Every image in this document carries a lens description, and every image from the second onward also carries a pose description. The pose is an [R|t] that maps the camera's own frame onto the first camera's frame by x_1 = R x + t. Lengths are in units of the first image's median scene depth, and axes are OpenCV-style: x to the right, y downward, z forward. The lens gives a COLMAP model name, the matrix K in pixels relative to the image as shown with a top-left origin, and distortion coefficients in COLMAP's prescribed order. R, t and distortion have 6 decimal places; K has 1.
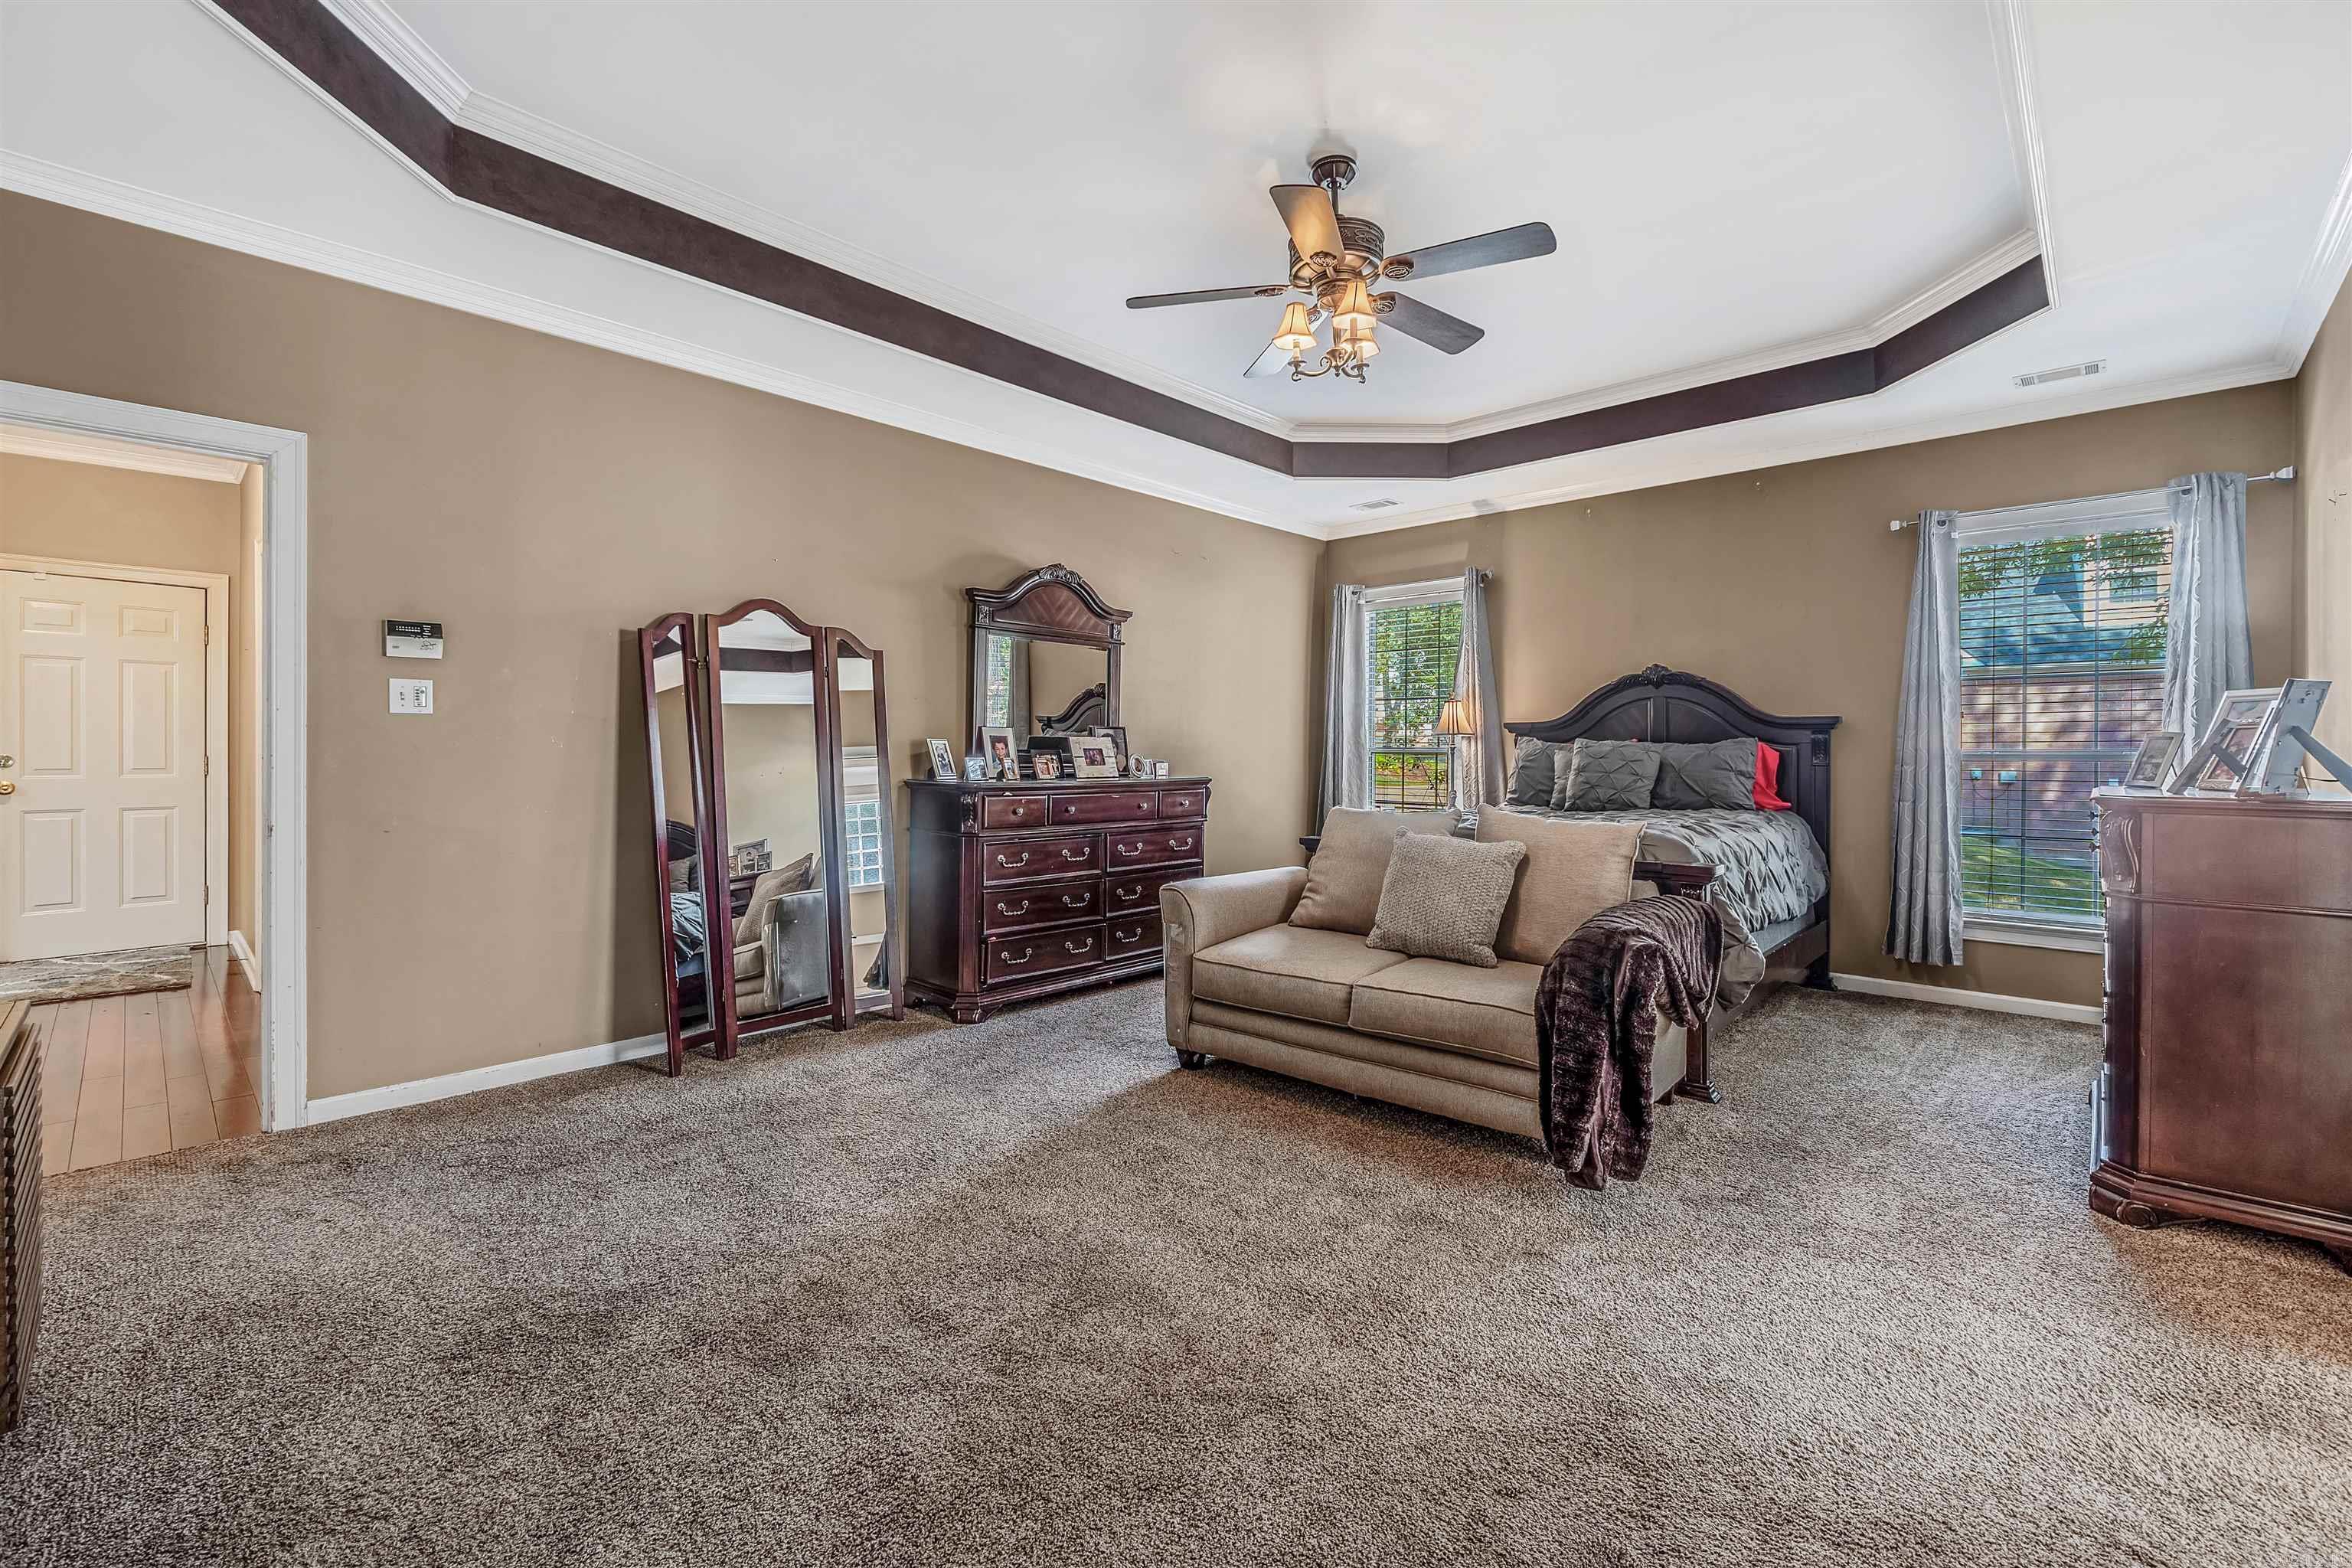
lens RADIAL K [[997.1, 0, 1180.1], [0, 997.1, 757.9], [0, 0, 1]] dist [-0.018511, 0.000168]
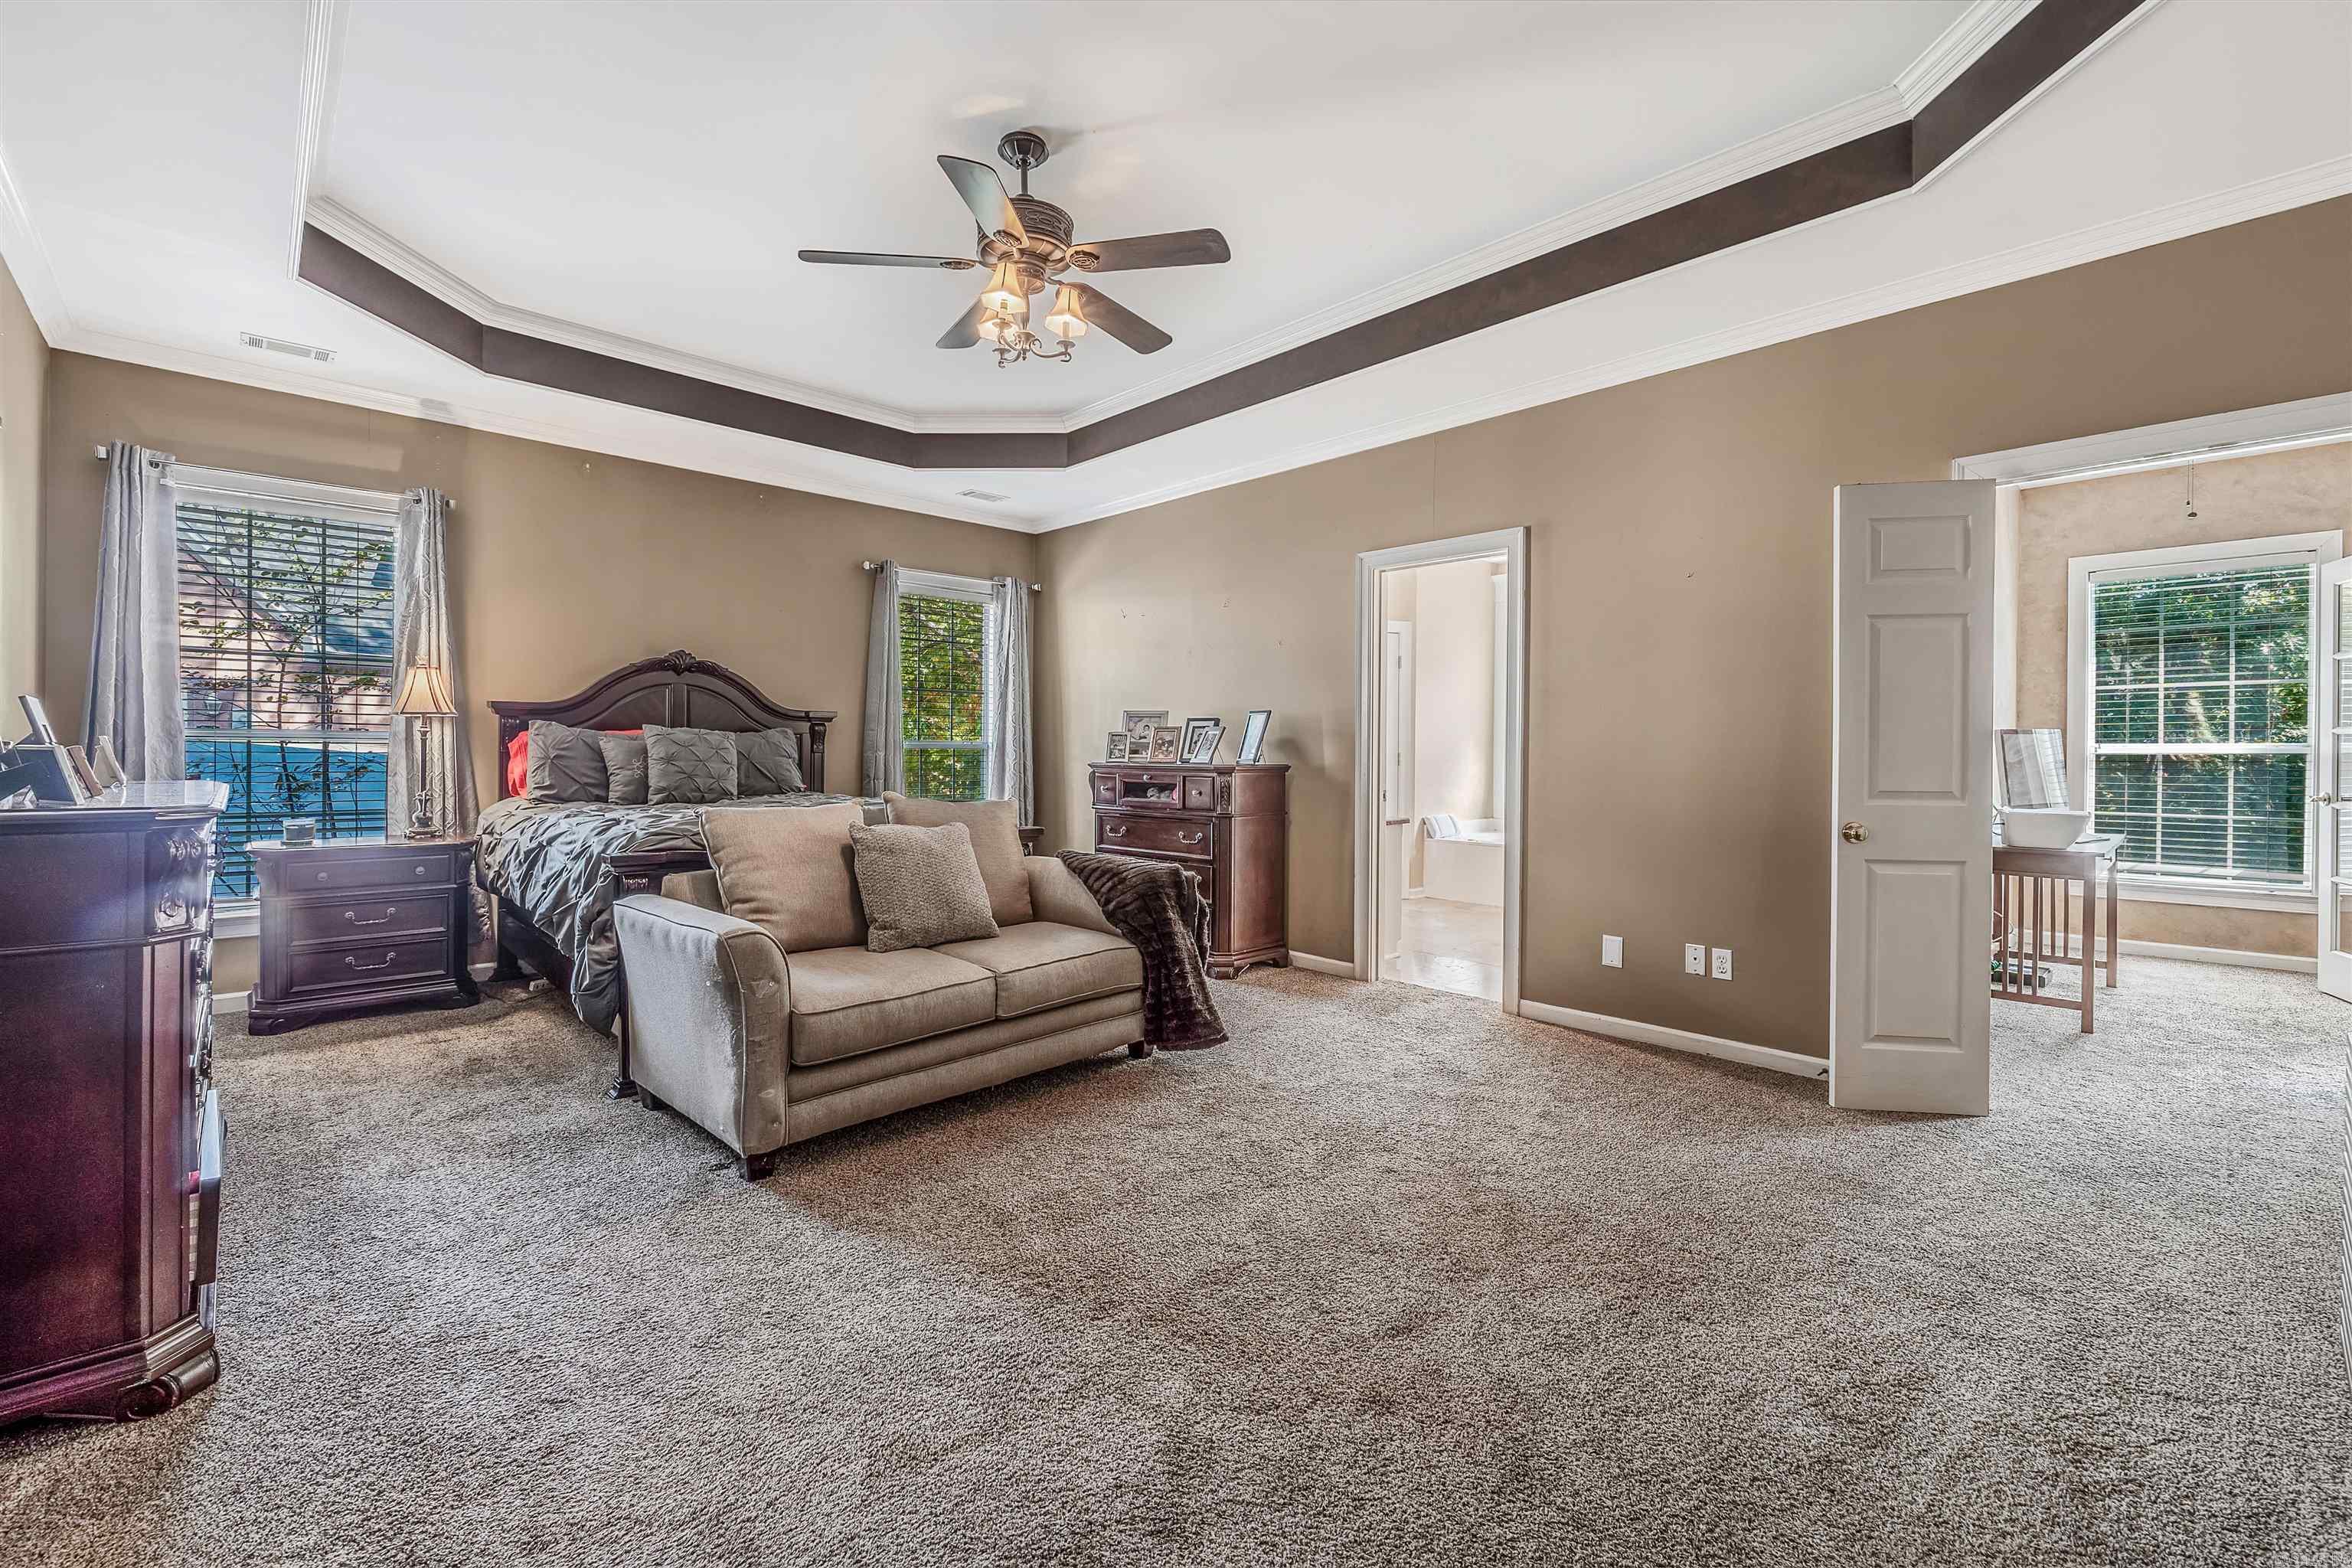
lens RADIAL K [[988.0, 0, 1184.8], [0, 988.0, 759.6], [0, 0, 1]] dist [0.002090, 0.000337]
pose [[0.042190, -0.016380, 0.998975, -0.636670], [-0.004174, 0.999854, 0.016570, -0.004811], [-0.999101, -0.004869, 0.042116, 0.608952]]
